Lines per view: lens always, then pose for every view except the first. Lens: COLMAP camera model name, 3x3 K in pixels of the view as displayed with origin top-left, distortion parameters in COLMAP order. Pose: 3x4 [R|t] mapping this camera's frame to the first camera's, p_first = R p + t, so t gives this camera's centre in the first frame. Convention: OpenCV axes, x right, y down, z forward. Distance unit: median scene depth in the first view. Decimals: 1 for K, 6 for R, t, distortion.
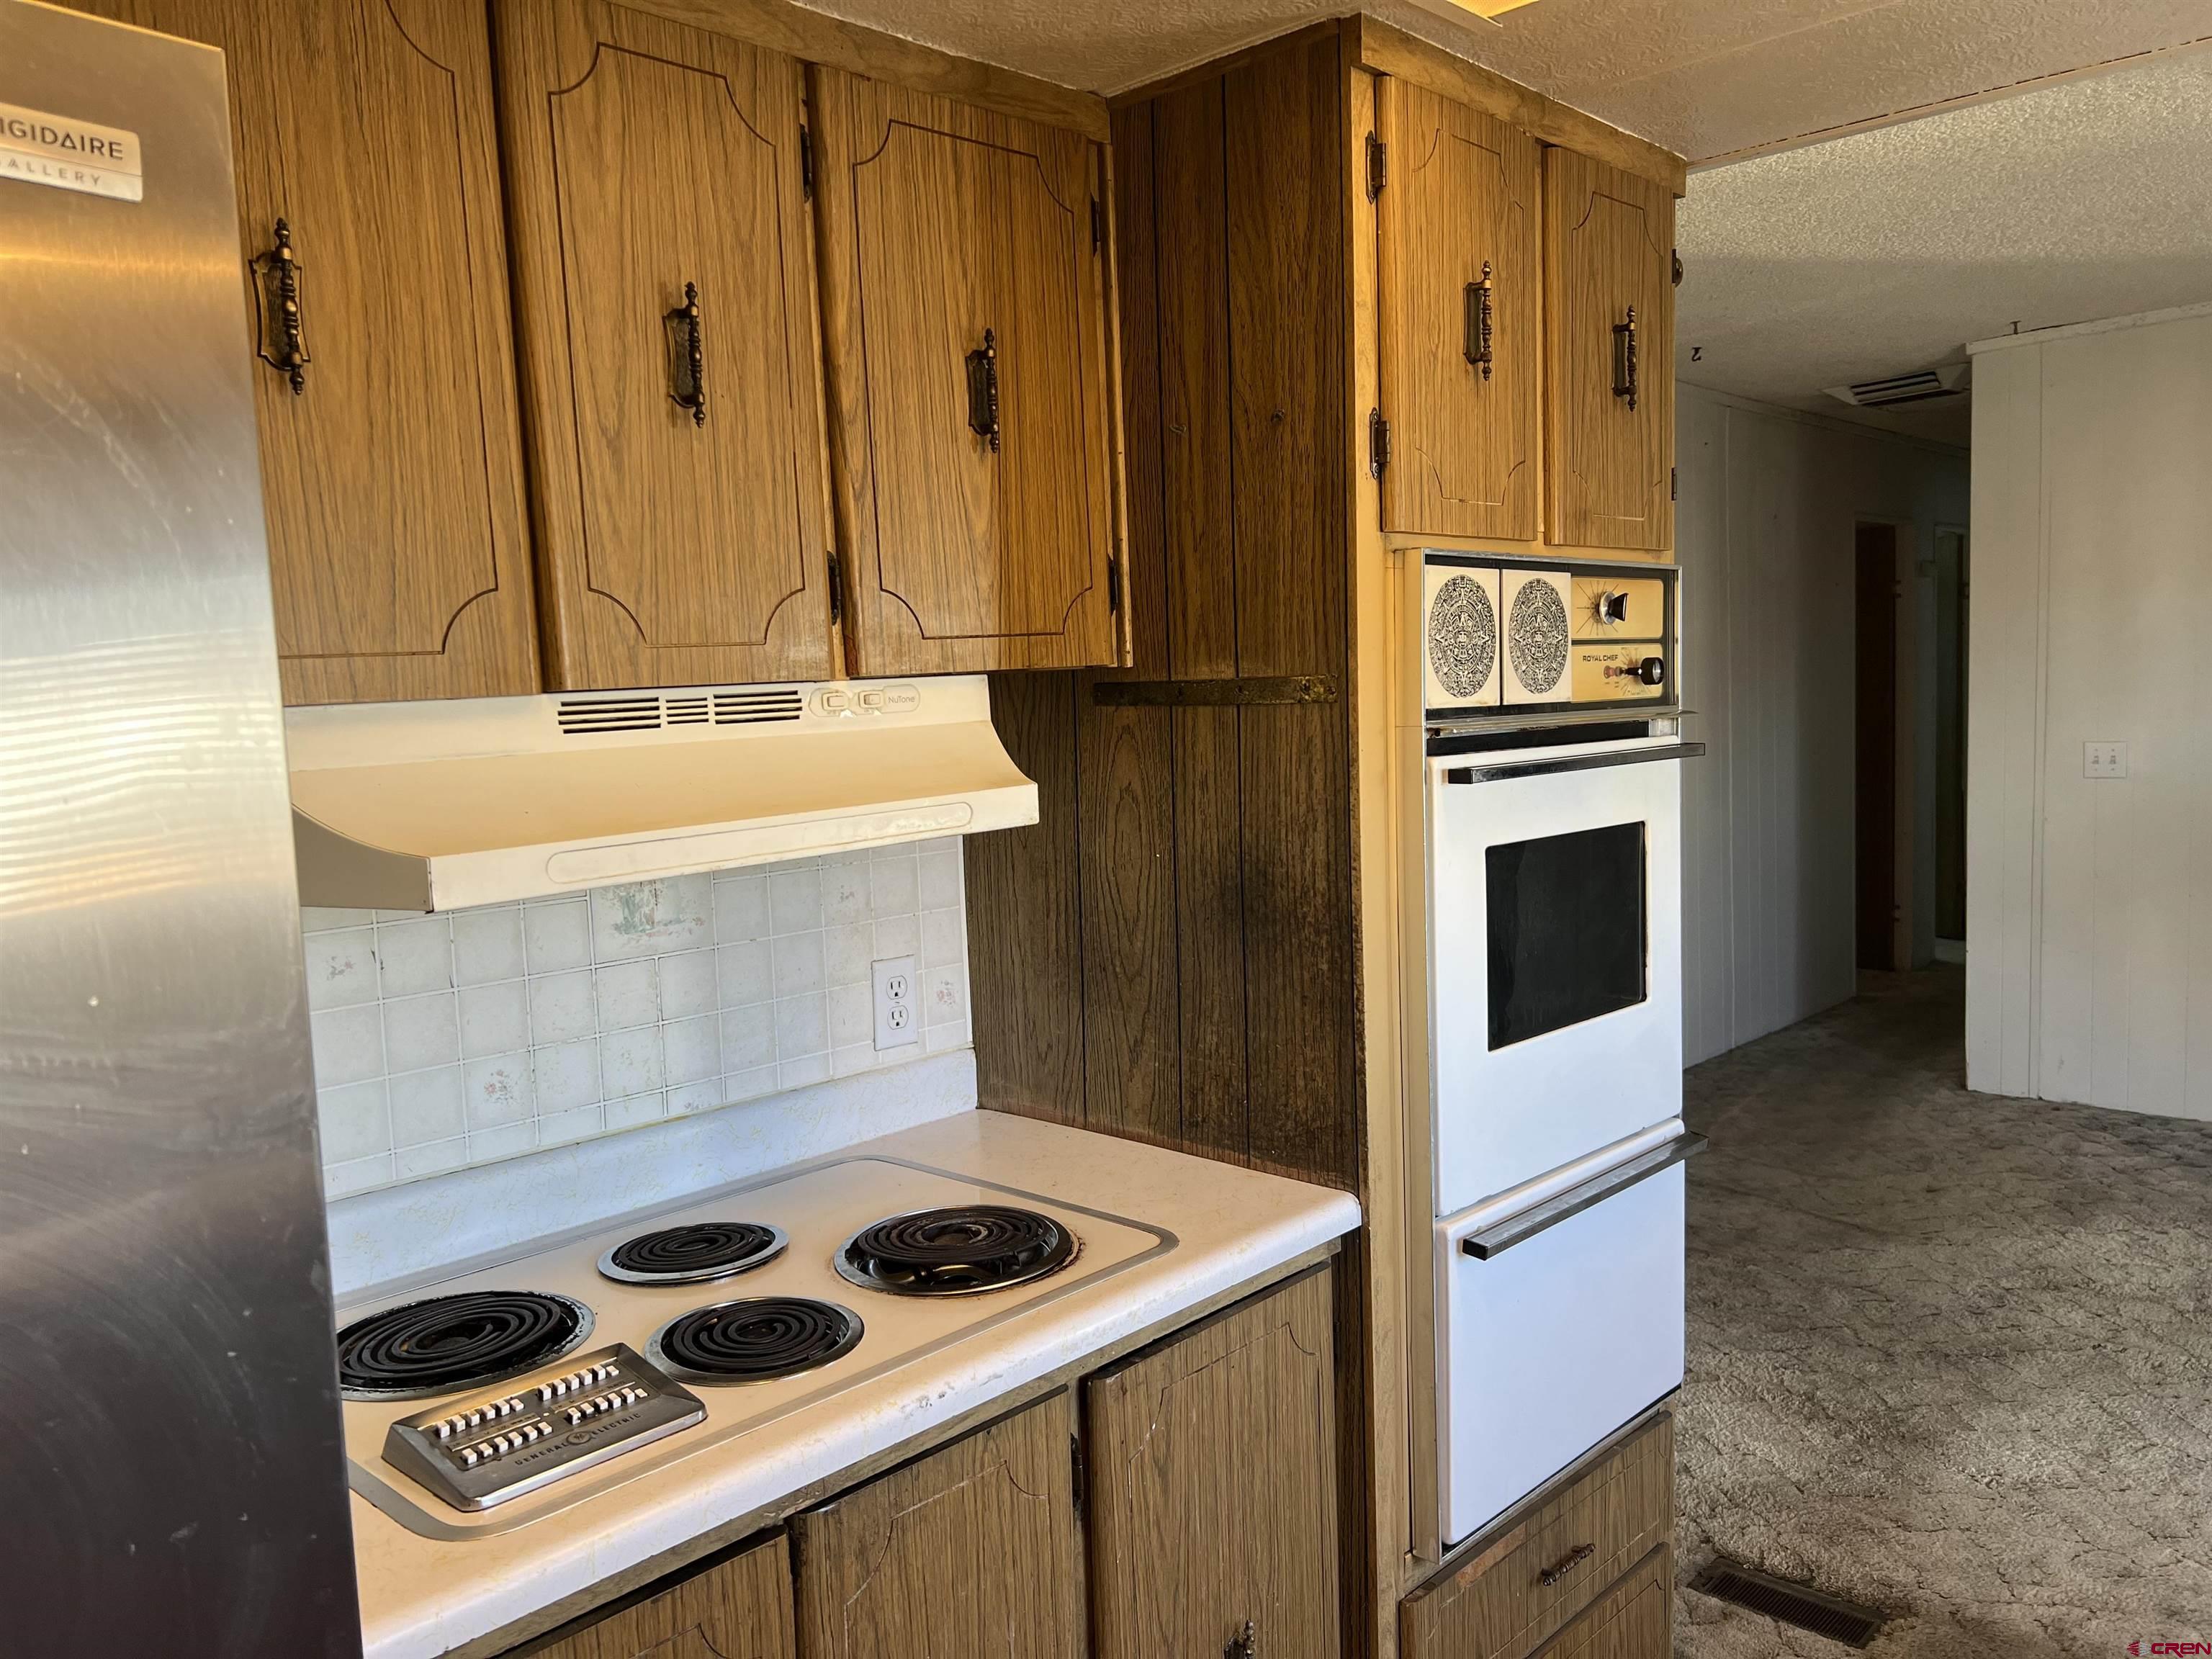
lens RADIAL K [[1662.0, 0, 1114.8], [0, 1662.0, 830.7], [0, 0, 1]] dist [0.056487, -0.065479]
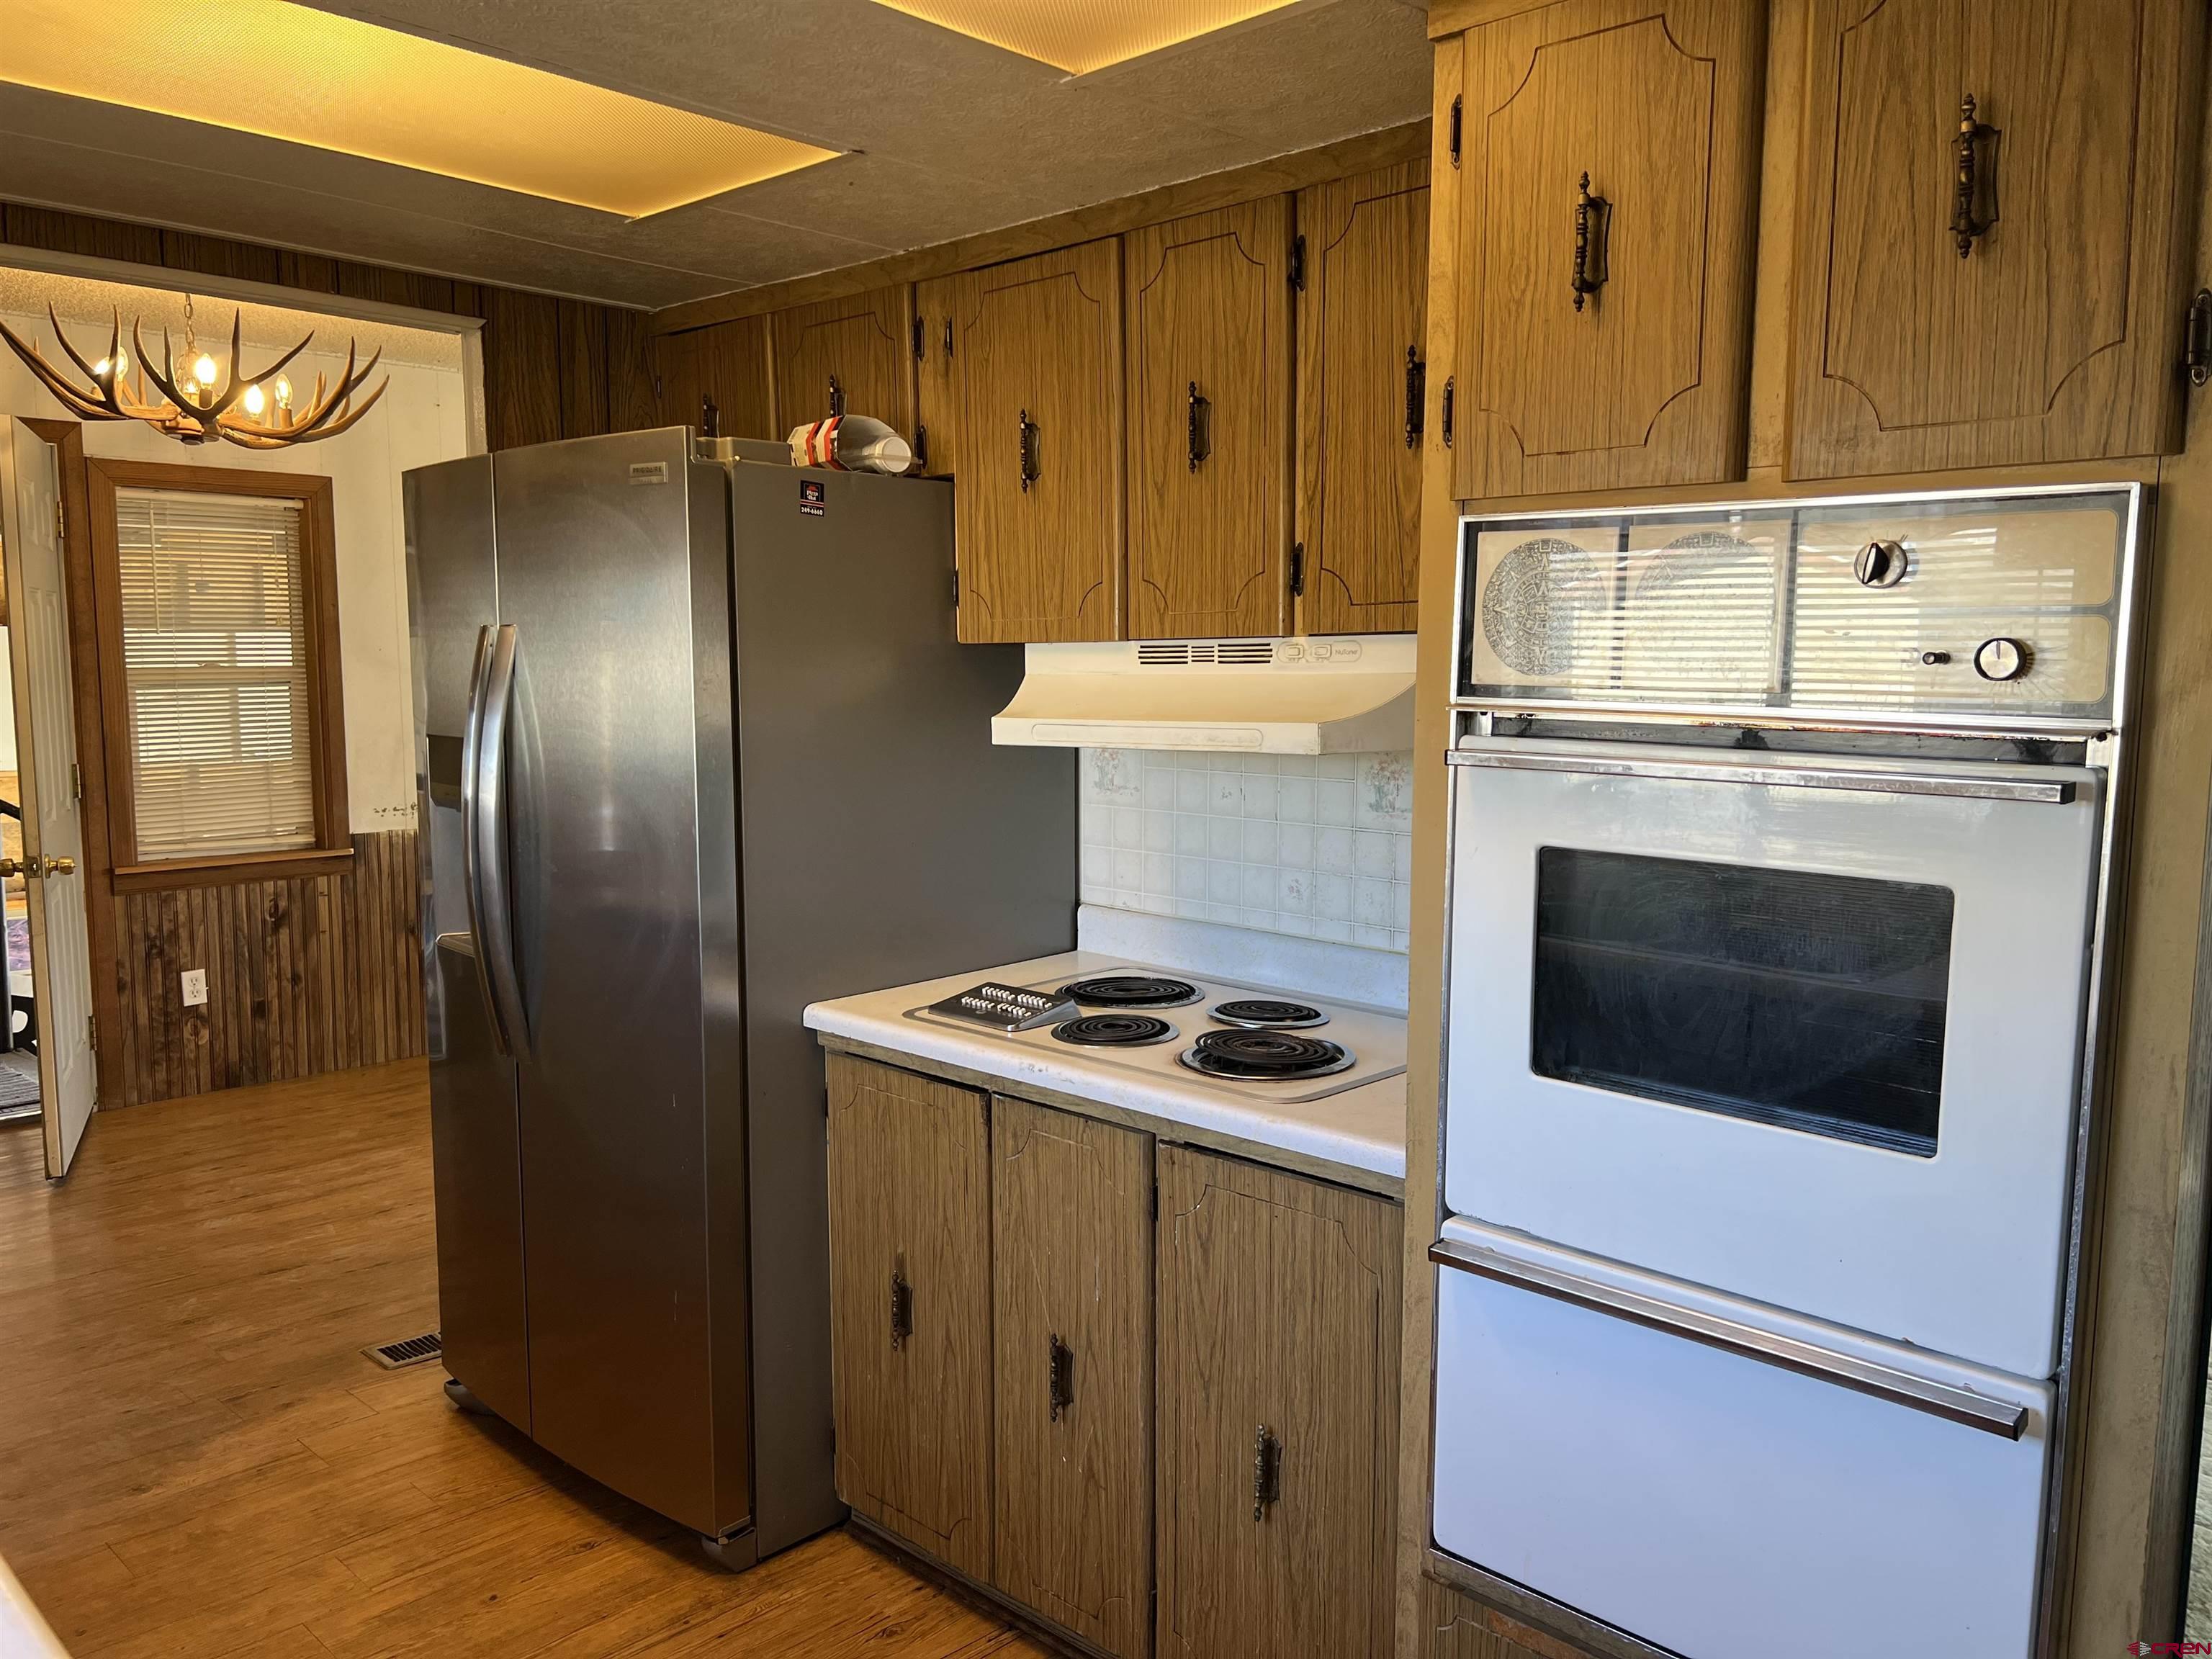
lens RADIAL K [[1662.0, 0, 1109.8], [0, 1662.0, 841.9], [0, 0, 1]] dist [0.056487, -0.065479]
pose [[-0.005743, 0.152939, -0.988219, 1.287573], [-0.092471, 0.983920, 0.152811, -0.125343], [0.995699, 0.092259, 0.008492, 0.891707]]
